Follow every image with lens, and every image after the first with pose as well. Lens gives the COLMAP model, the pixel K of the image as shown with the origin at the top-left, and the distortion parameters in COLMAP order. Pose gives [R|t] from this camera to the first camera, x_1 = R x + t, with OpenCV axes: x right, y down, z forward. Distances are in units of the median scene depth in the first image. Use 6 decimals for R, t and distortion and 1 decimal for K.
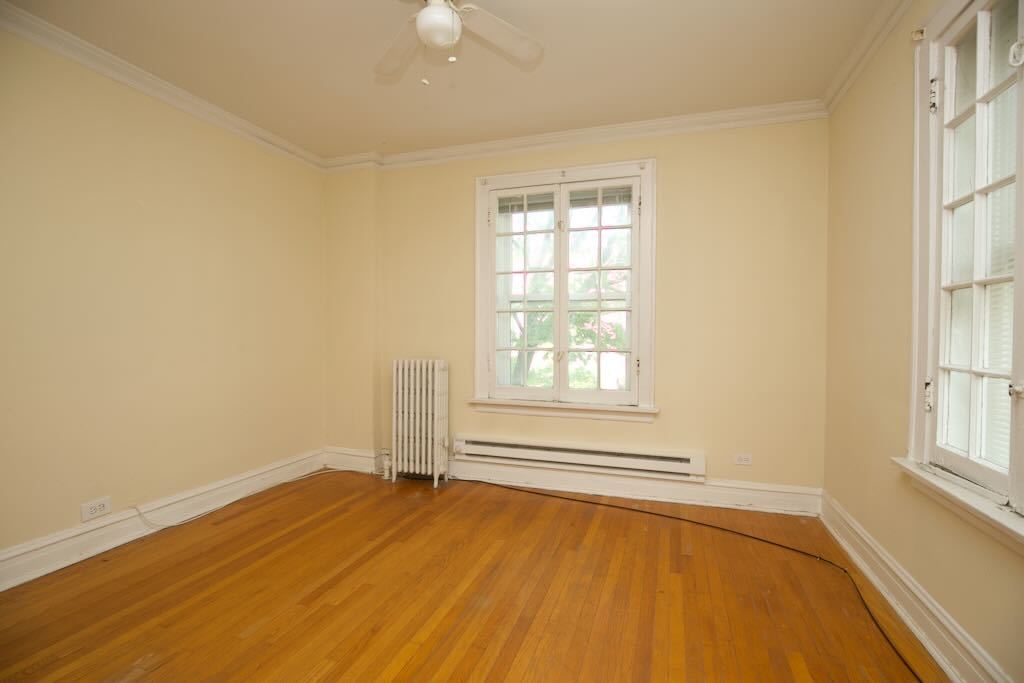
lens RADIAL K [[469.1, 0, 511.1], [0, 469.1, 339.2], [0, 0, 1]] dist [-0.033938, 0.003454]
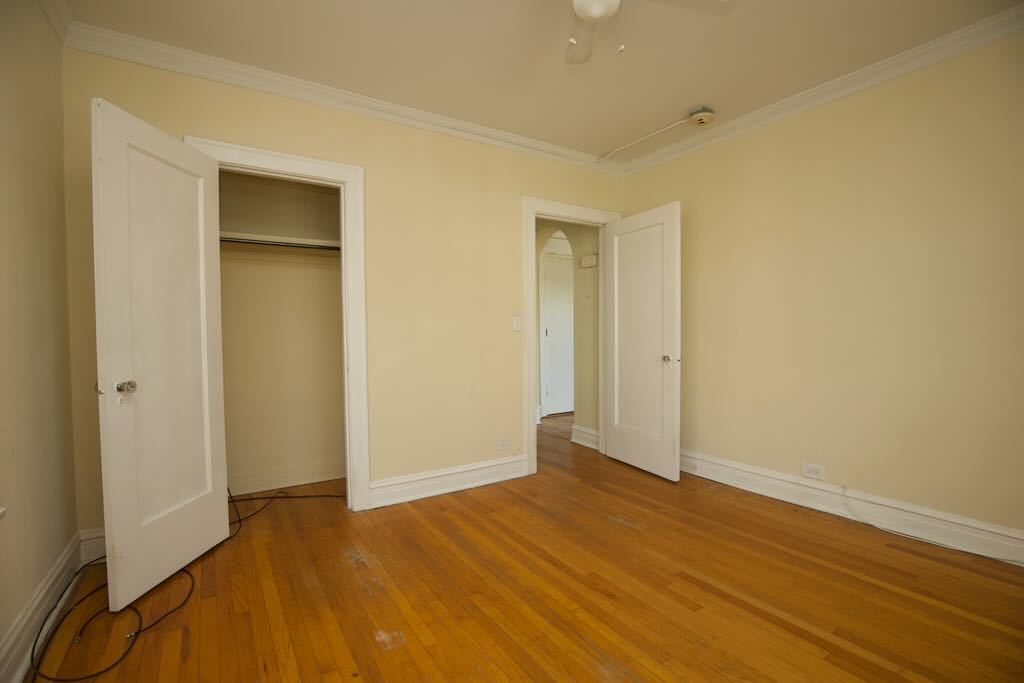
lens RADIAL K [[469.1, 0, 511.8], [0, 469.1, 339.5], [0, 0, 1]] dist [-0.033938, 0.003454]
pose [[-0.622195, 0.016575, -0.782687, 0.396423], [-0.000036, 0.999775, 0.021201, -0.000464], [0.782862, 0.013220, -0.622054, 0.843047]]
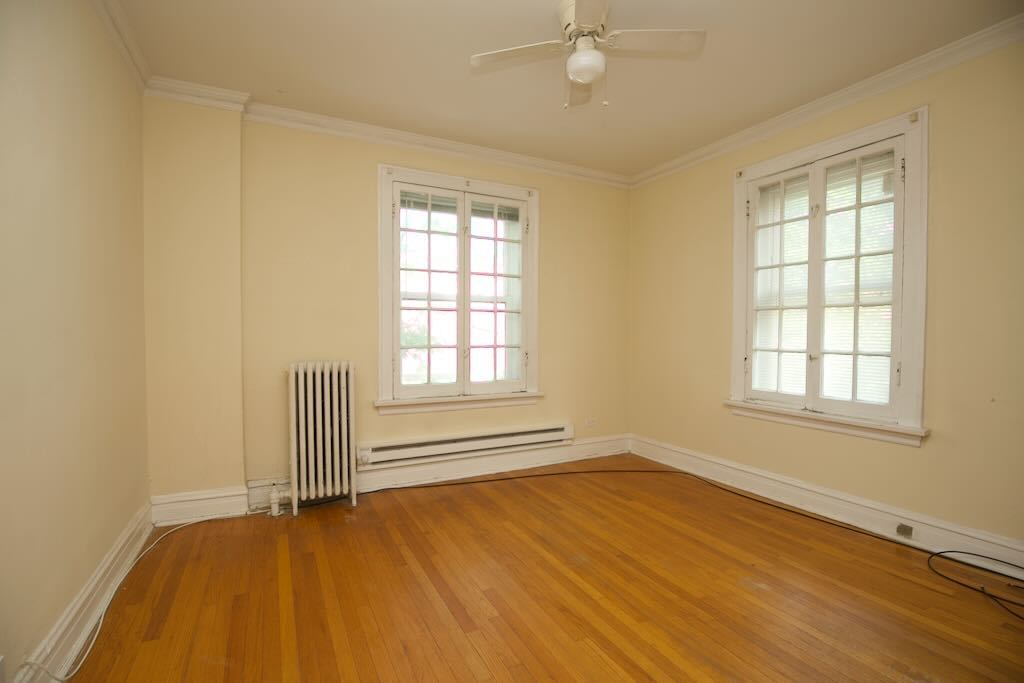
lens RADIAL K [[469.1, 0, 514.1], [0, 469.1, 338.7], [0, 0, 1]] dist [-0.033938, 0.003454]
pose [[0.689372, -0.010481, 0.724331, -0.646894], [0.008463, 0.999944, 0.006415, -0.001960], [-0.724358, 0.001708, 0.689422, 0.192962]]
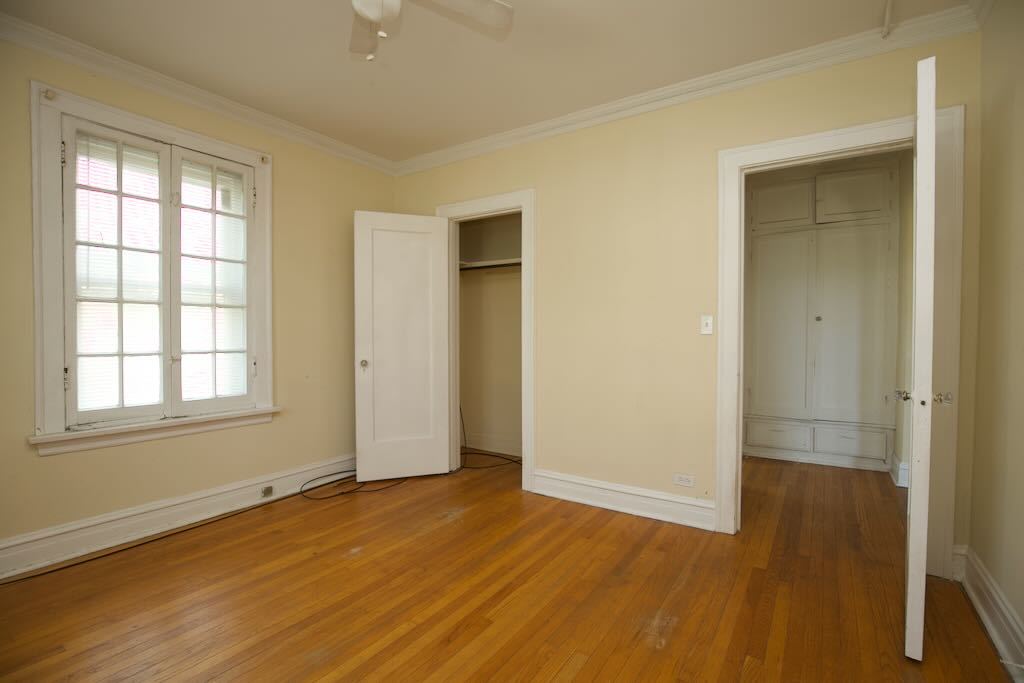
lens RADIAL K [[469.1, 0, 513.3], [0, 469.1, 341.7], [0, 0, 1]] dist [-0.033938, 0.003454]
pose [[-0.964311, -0.008552, 0.264633, -0.382905], [-0.000525, 0.999538, 0.030389, -0.011435], [-0.264770, 0.029165, -0.963870, 1.057936]]
